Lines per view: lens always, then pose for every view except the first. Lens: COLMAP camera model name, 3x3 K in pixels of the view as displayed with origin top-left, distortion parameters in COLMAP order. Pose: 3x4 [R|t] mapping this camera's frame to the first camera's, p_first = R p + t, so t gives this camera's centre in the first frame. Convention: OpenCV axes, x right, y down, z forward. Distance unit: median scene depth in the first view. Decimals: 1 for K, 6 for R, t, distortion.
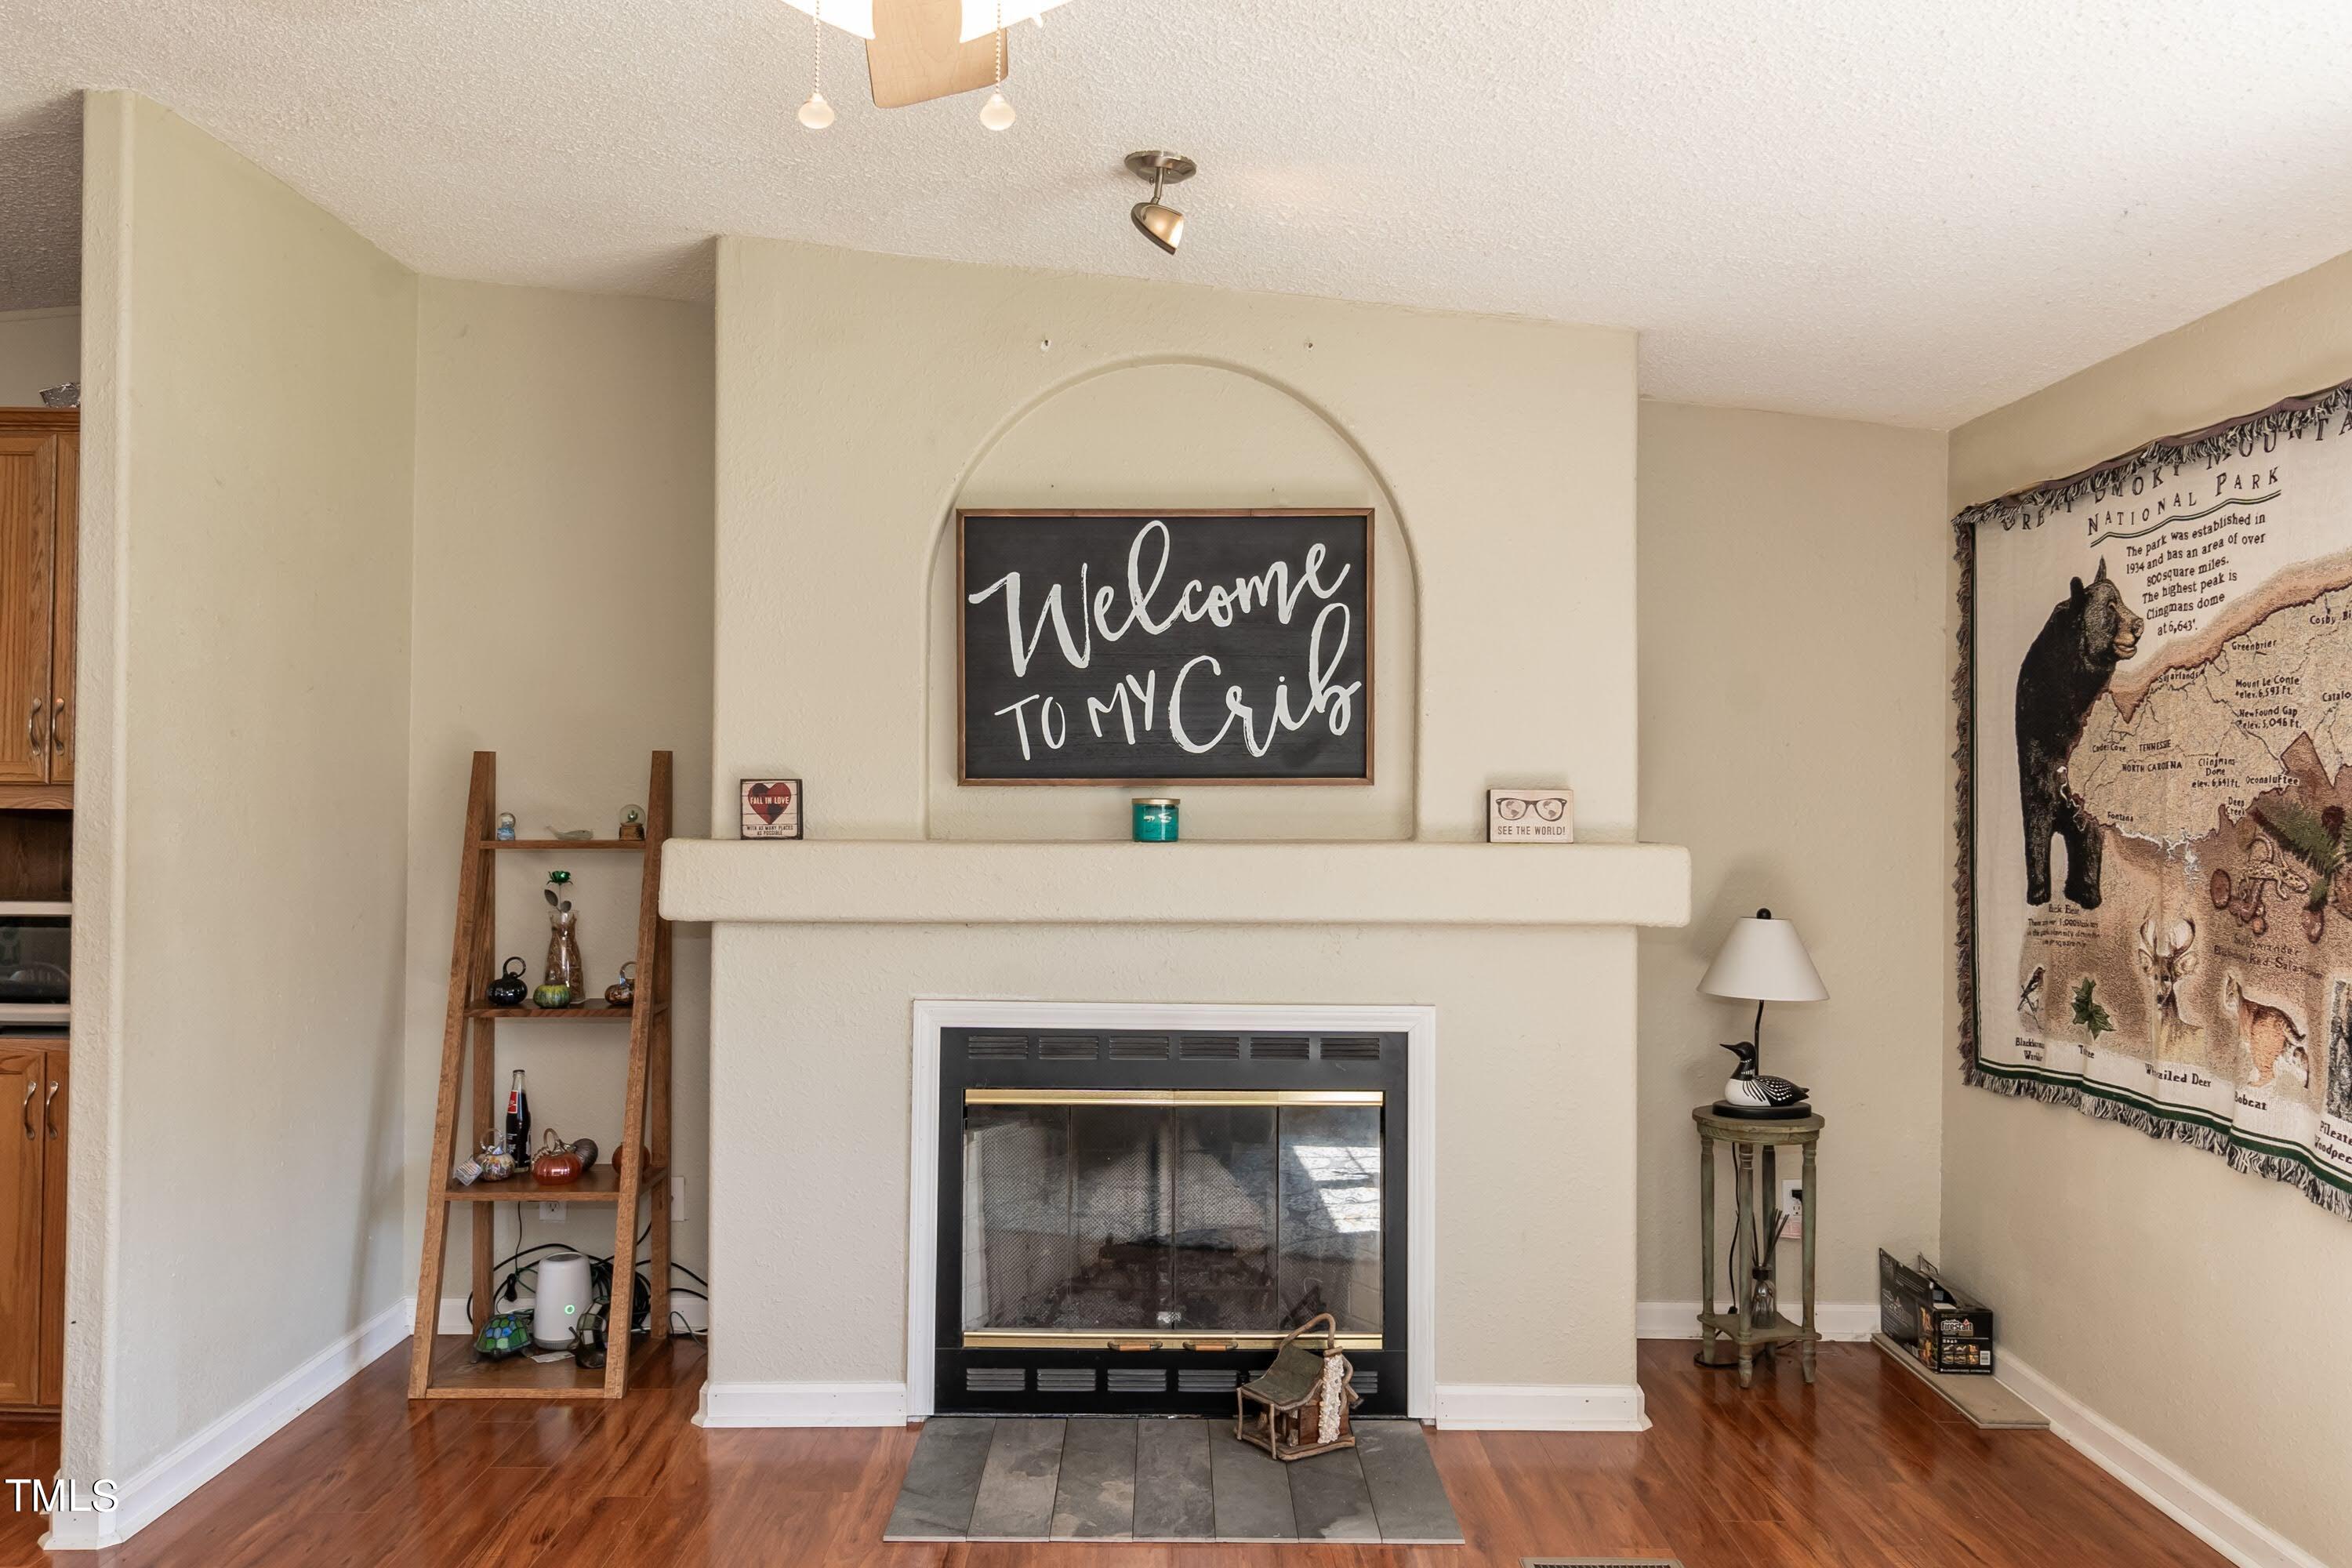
lens RADIAL K [[1760.1, 0, 1171.8], [0, 1760.1, 764.7], [0, 0, 1]] dist [0.001323, 0.003662]
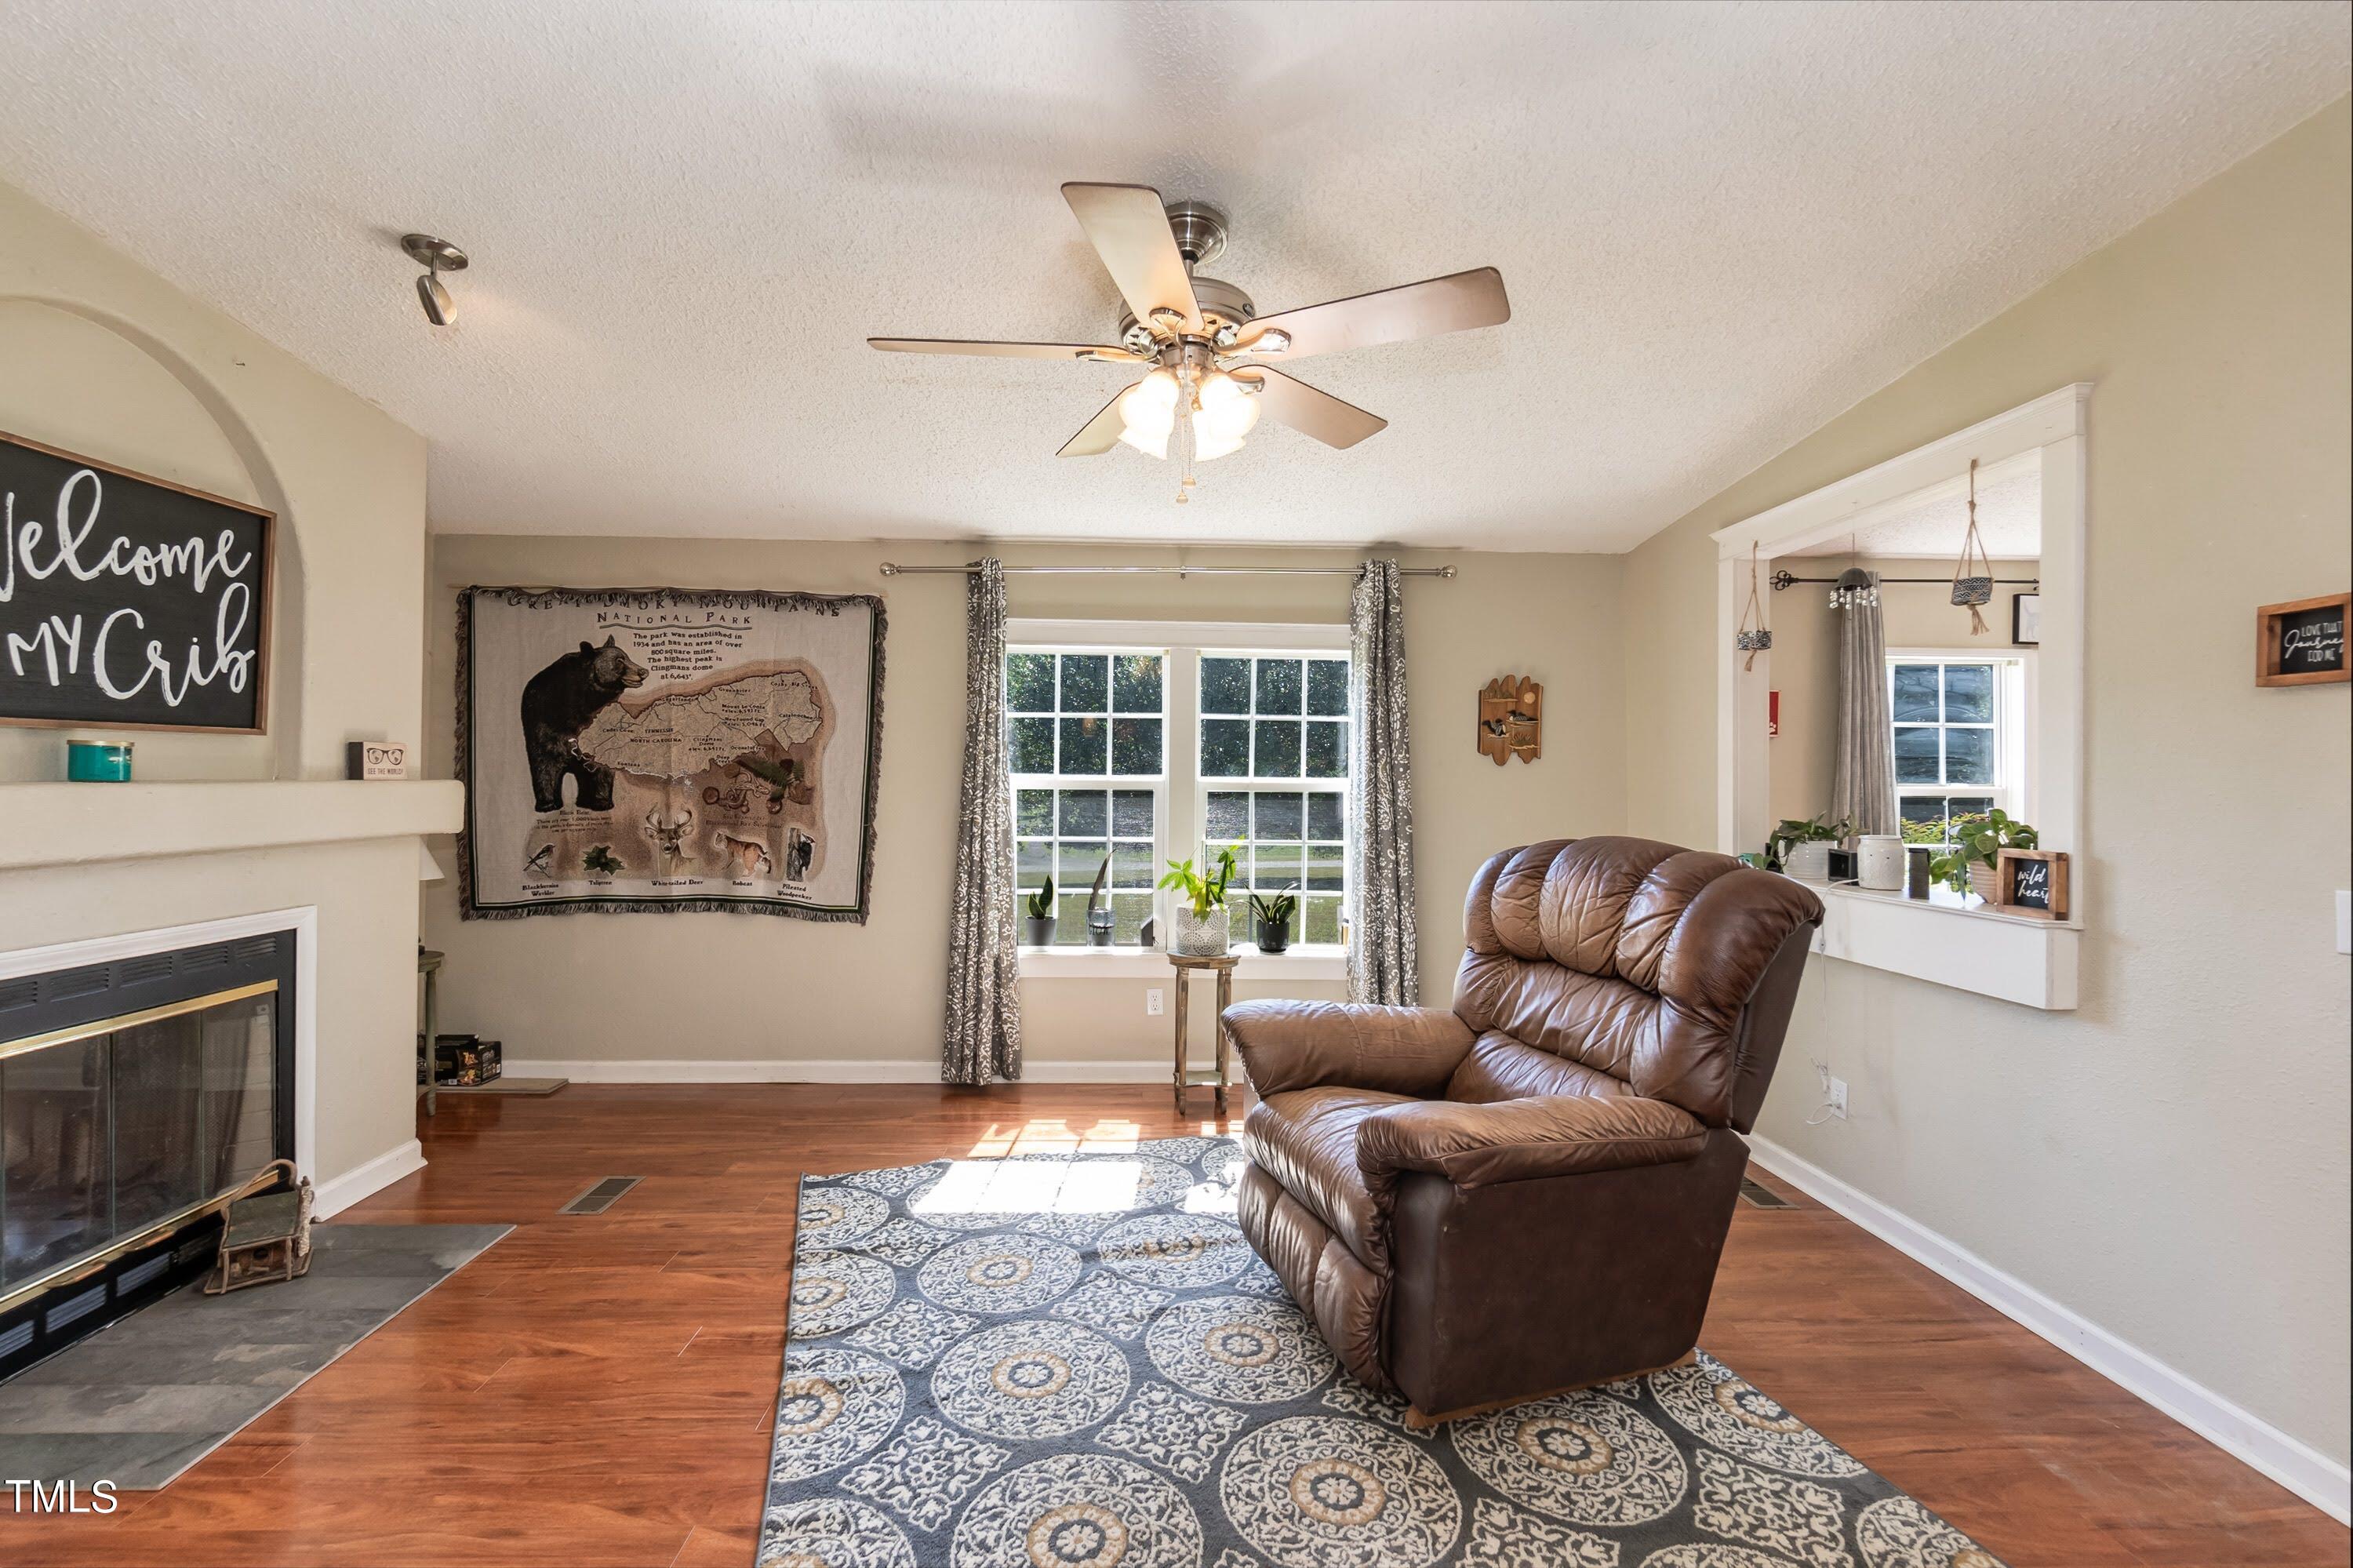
lens RADIAL K [[1003.5, 0, 1165.3], [0, 1003.5, 769.6], [0, 0, 1]] dist [-0.002333, -0.000605]
pose [[-0.027373, 0.001945, 0.999623, -0.608706], [-0.023179, 0.999728, -0.002580, 0.022957], [-0.999357, -0.023241, -0.027321, 0.384093]]
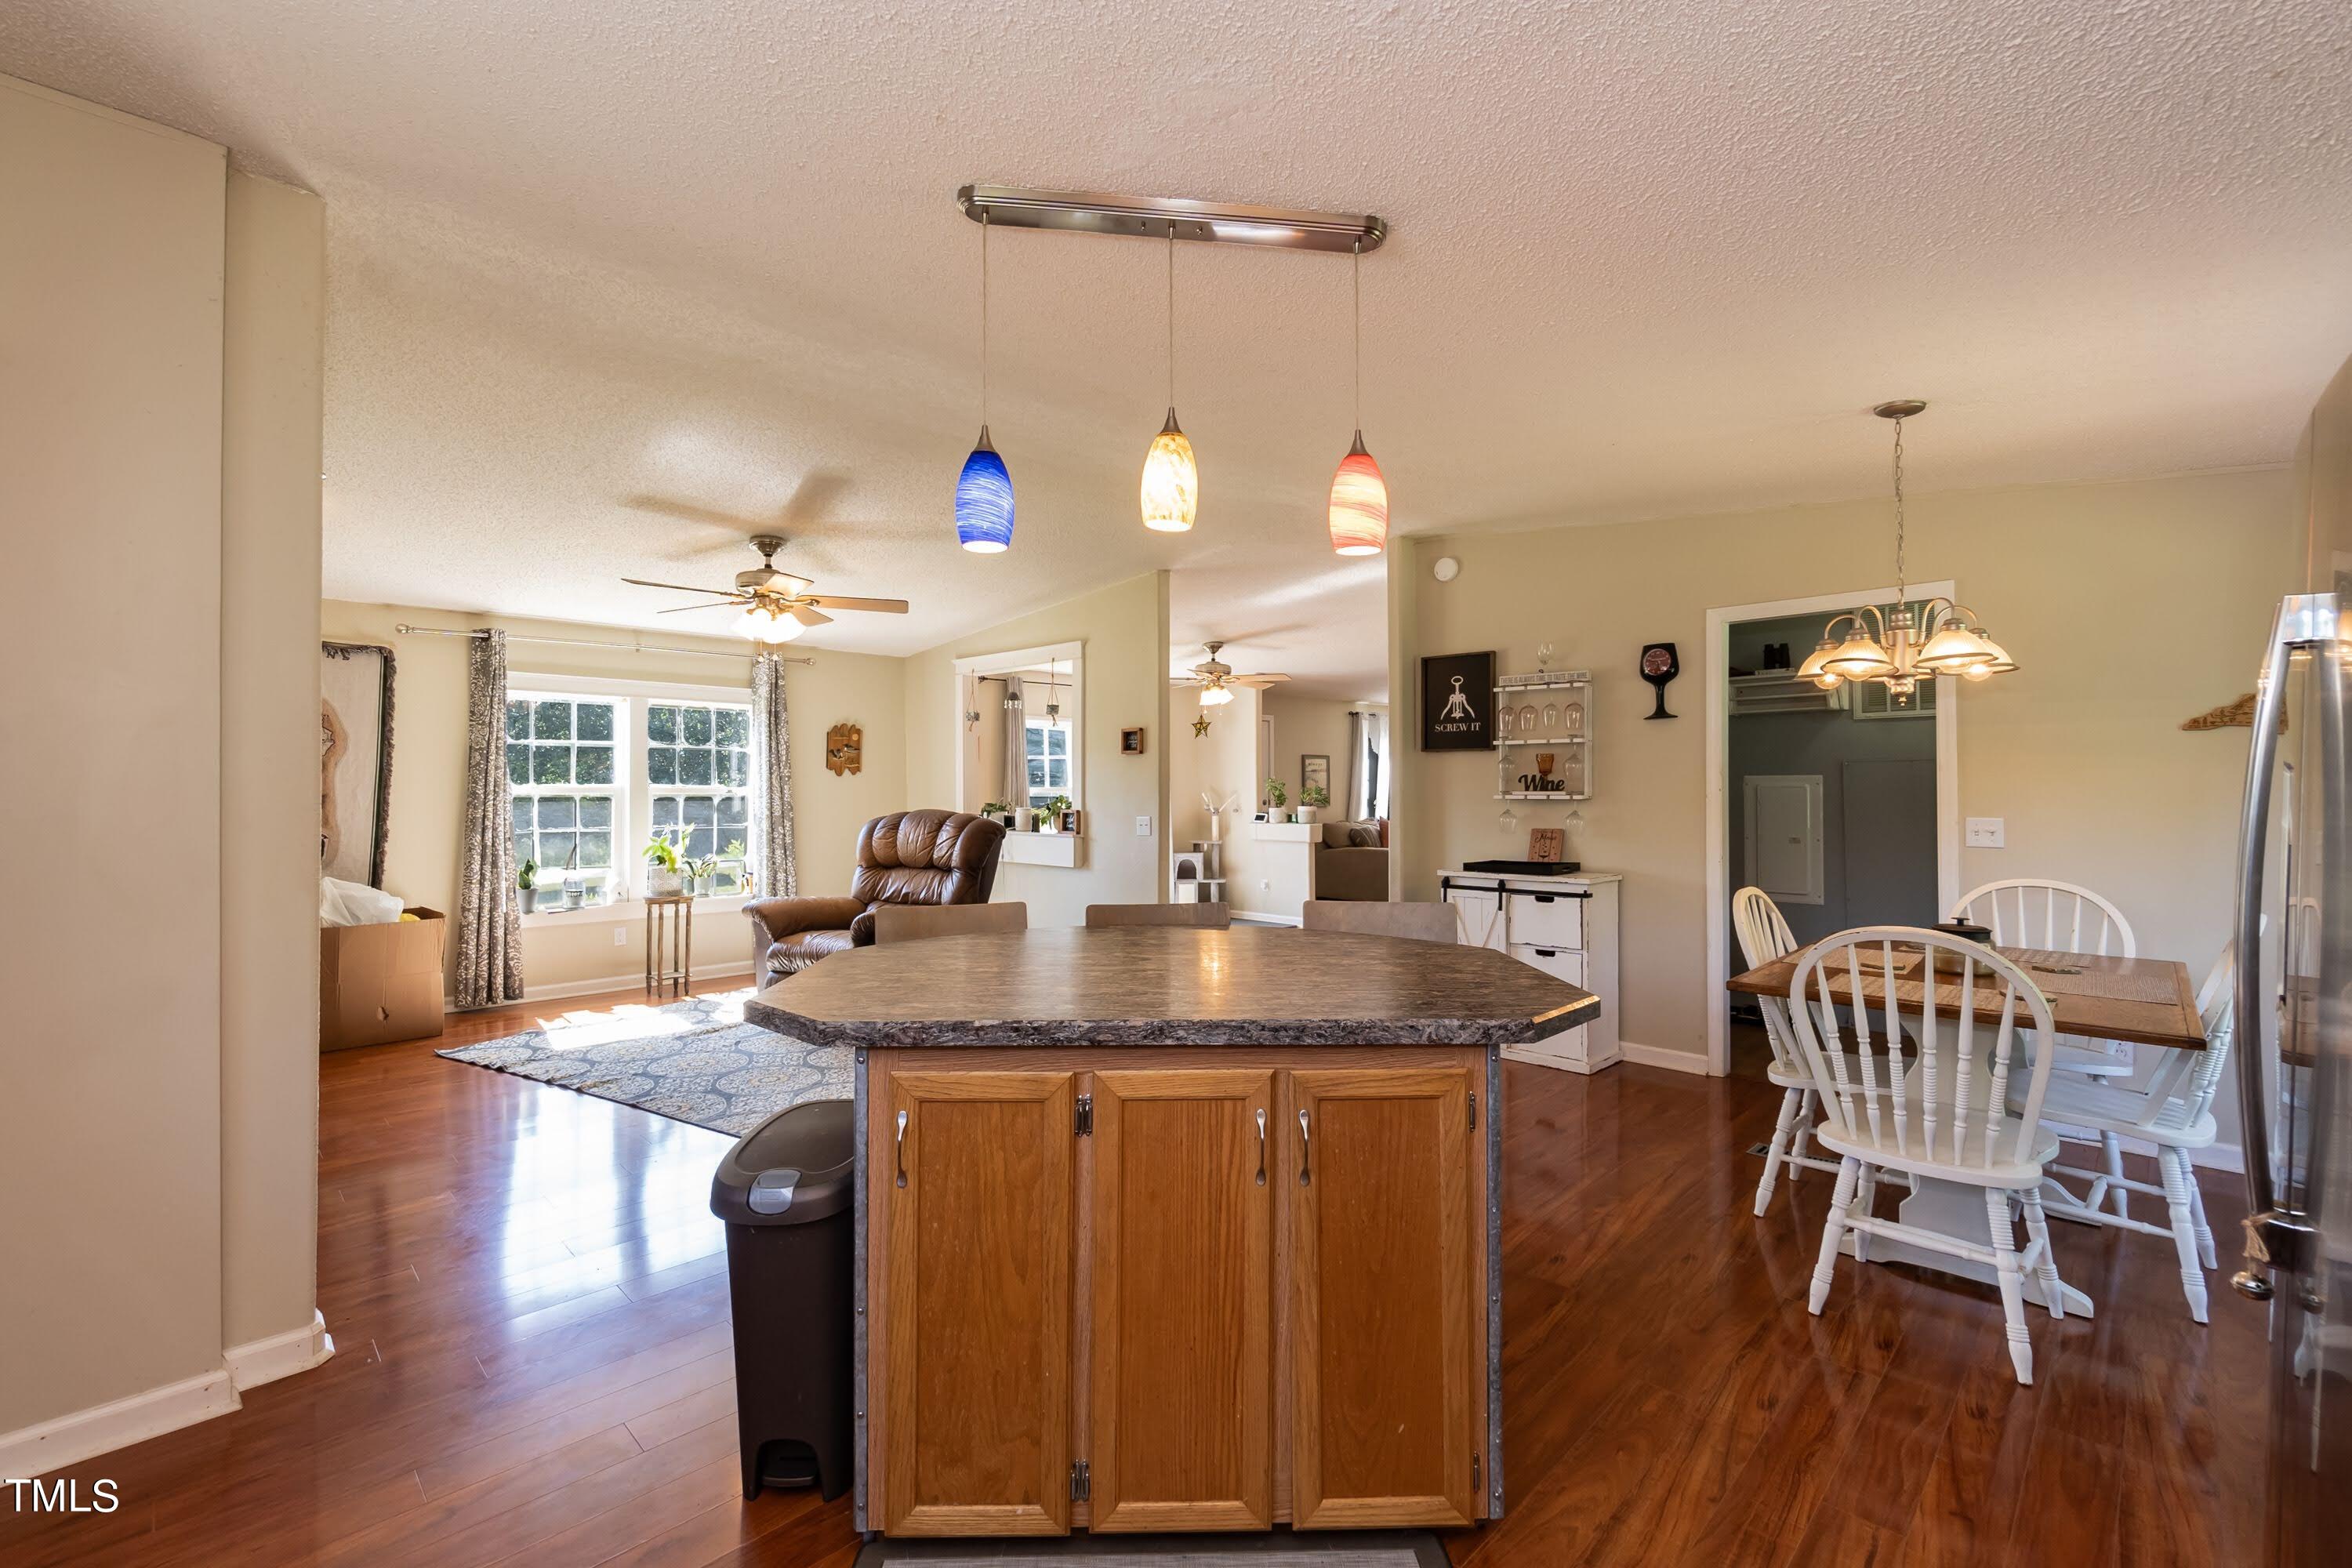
lens RADIAL K [[1003.1, 0, 1177.1], [0, 1003.1, 782.6], [0, 0, 1]] dist [-0.002333, -0.000605]
pose [[-0.717938, -0.004280, 0.696094, -1.309834], [-0.014391, 0.999859, -0.008694, 0.025719], [-0.695959, -0.016259, -0.717898, 0.916319]]
